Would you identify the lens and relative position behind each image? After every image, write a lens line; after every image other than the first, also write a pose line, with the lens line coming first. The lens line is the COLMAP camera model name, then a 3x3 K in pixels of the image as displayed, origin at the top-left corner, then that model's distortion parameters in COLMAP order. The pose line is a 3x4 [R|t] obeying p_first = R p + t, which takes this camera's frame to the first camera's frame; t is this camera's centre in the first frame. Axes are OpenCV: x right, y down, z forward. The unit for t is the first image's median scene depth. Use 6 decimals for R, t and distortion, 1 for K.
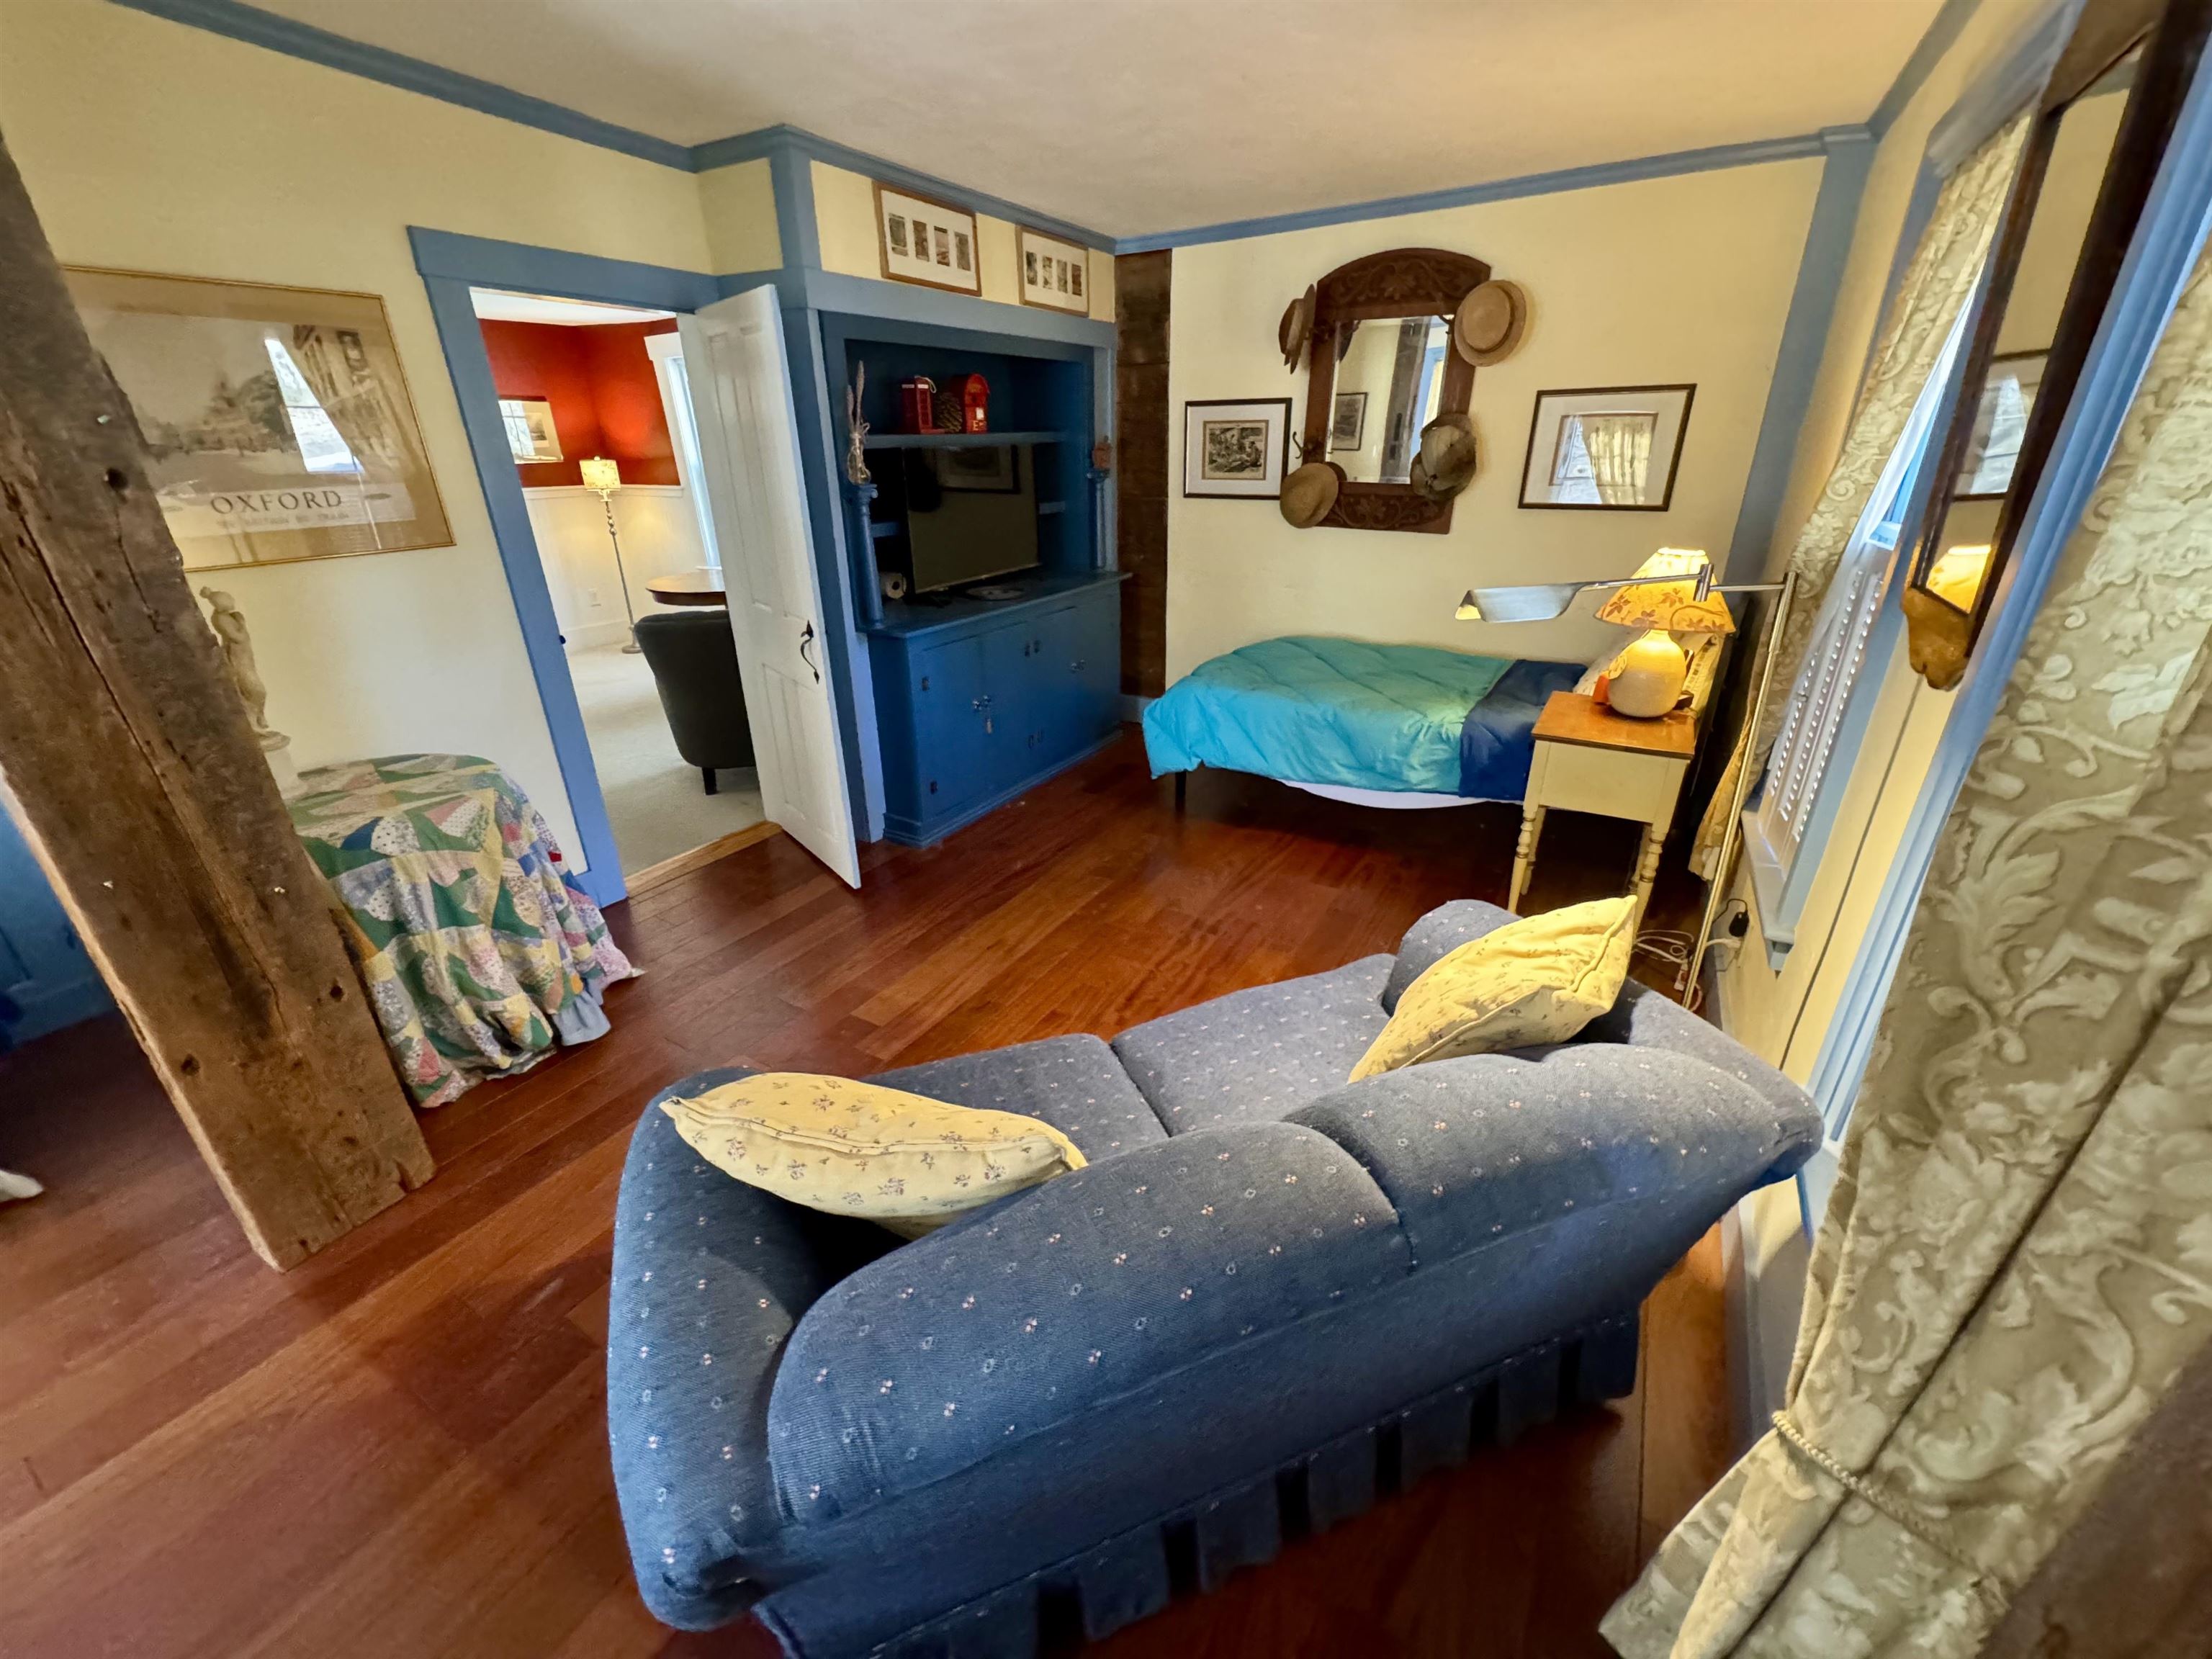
lens RADIAL K [[873.8, 0, 1103.5], [0, 873.8, 831.9], [0, 0, 1]] dist [-0.000464, -0.001543]
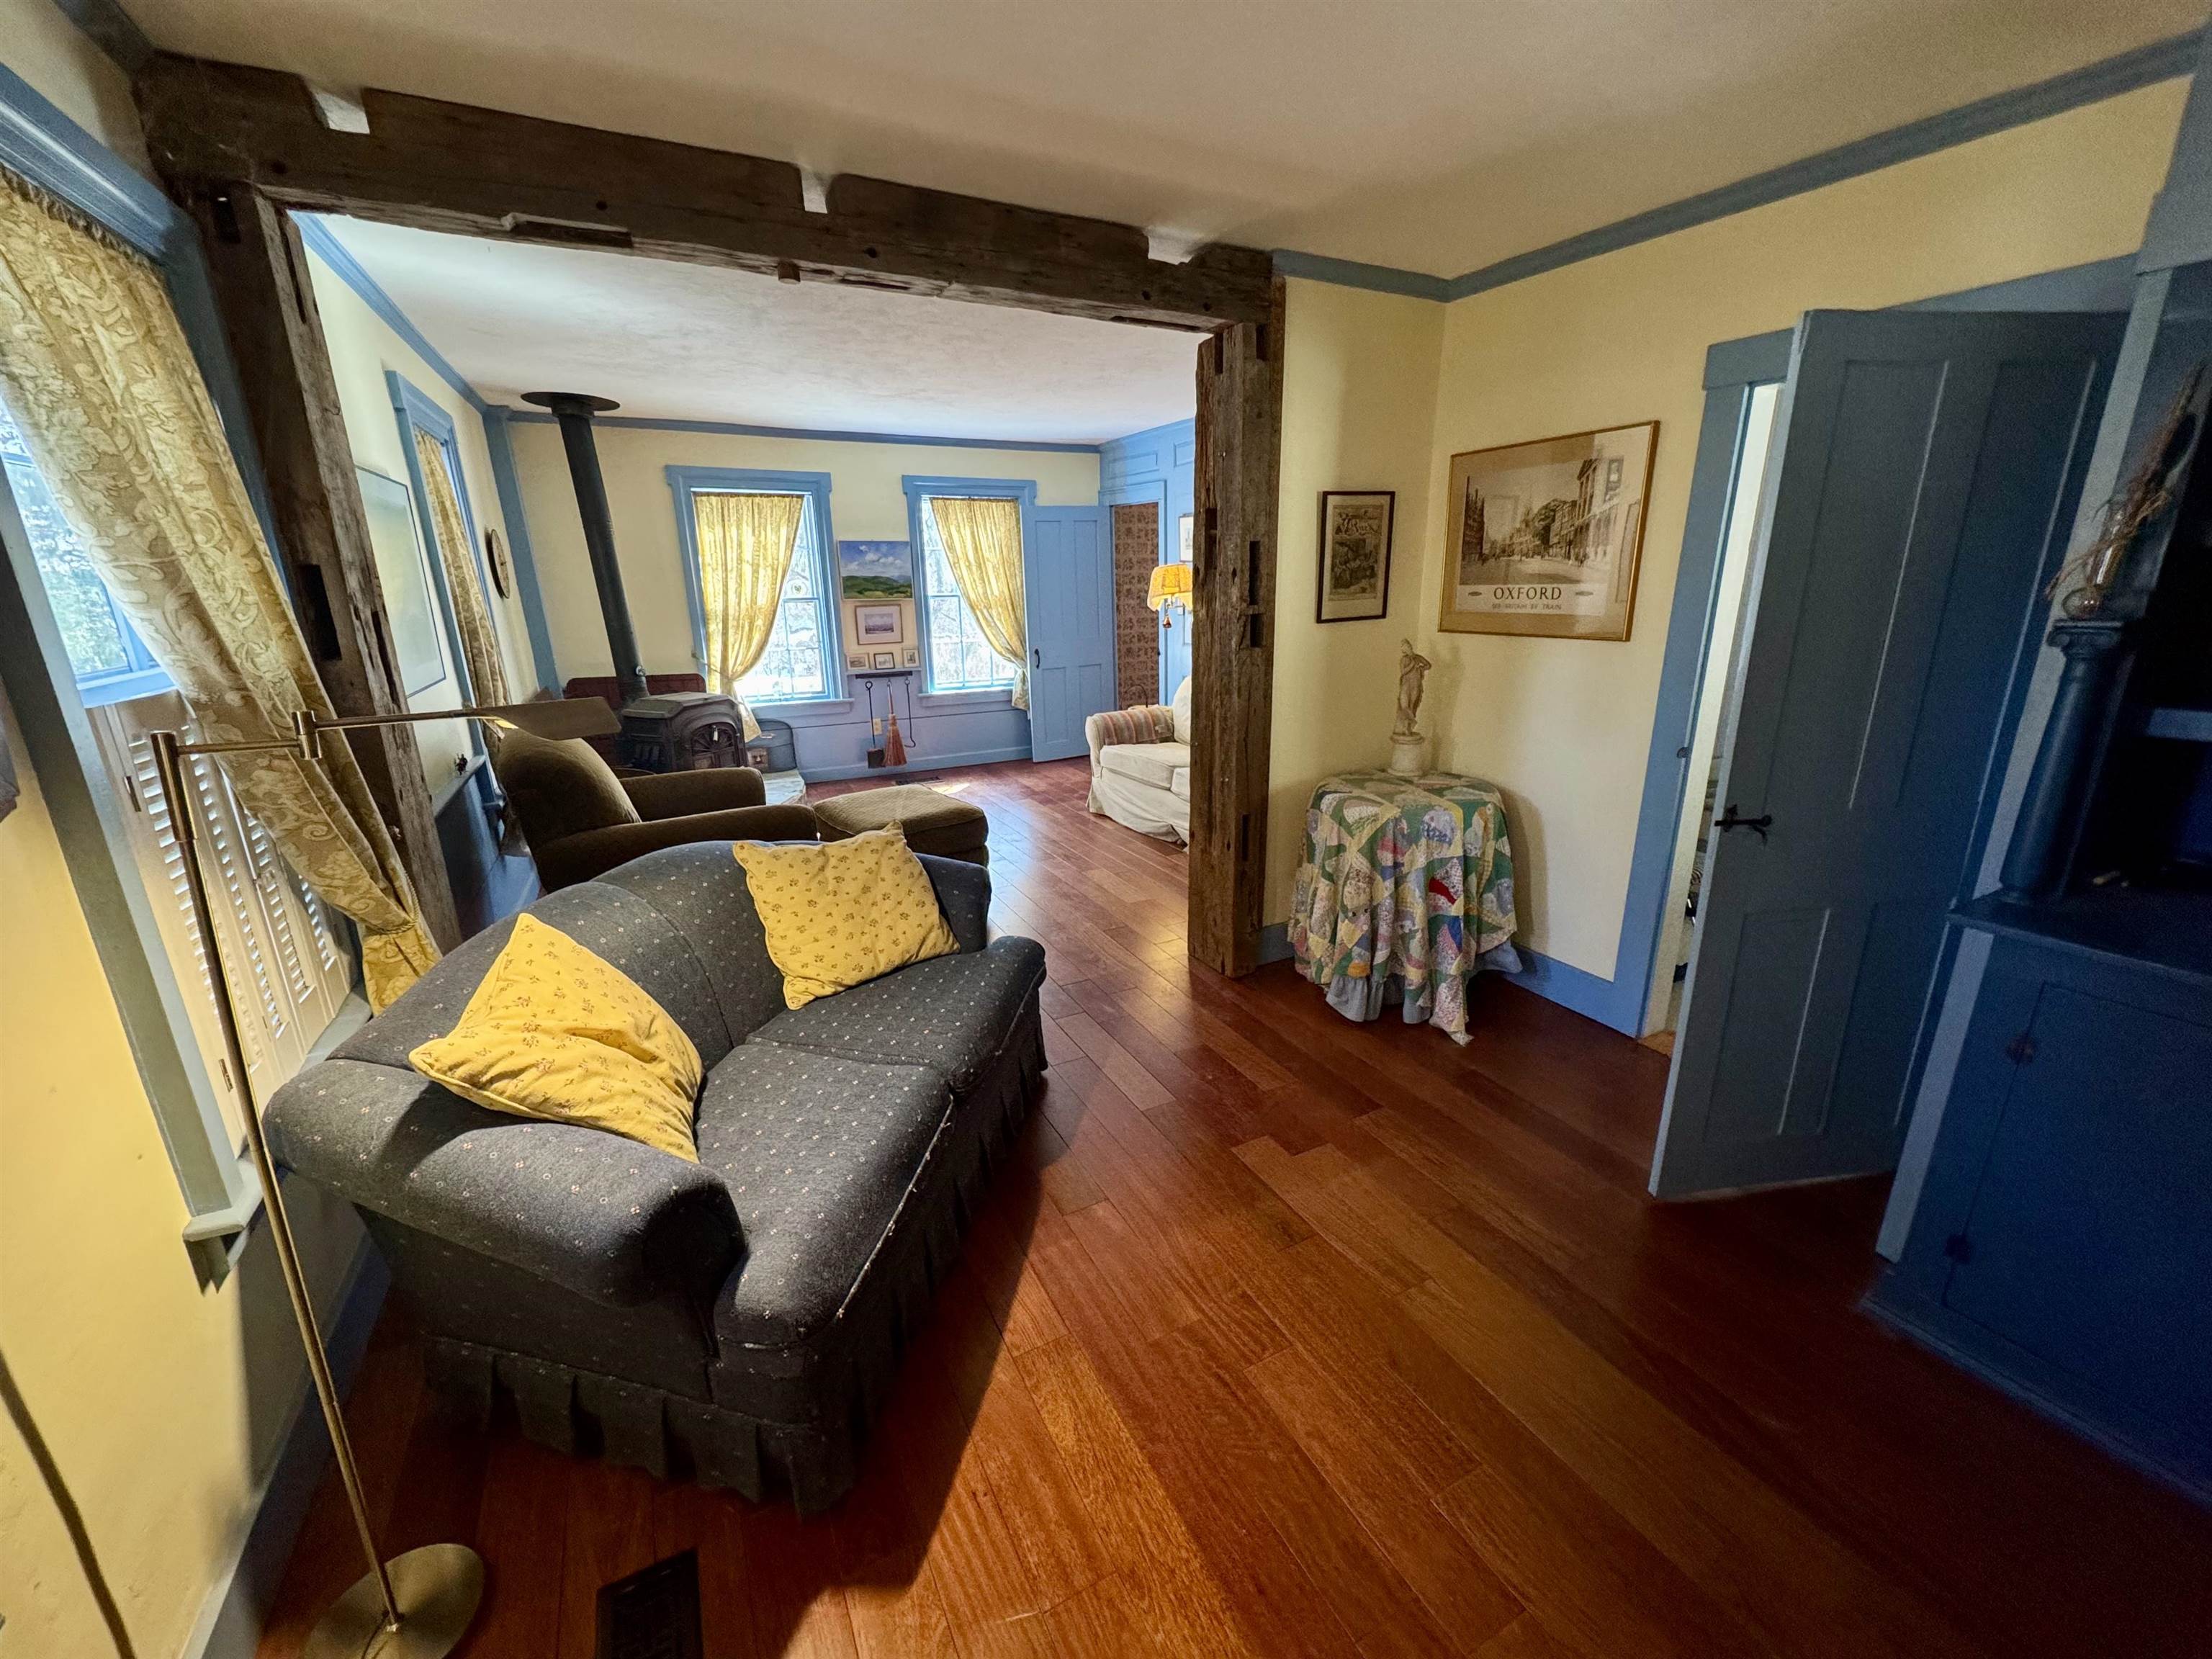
lens RADIAL K [[873.8, 0, 1112.0], [0, 873.8, 821.5], [0, 0, 1]] dist [-0.000464, -0.001543]
pose [[-0.519058, 0.250414, -0.817234, 0.618051], [-0.328792, 0.824056, 0.461333, -0.527779], [0.788971, 0.508158, -0.345399, 1.202974]]
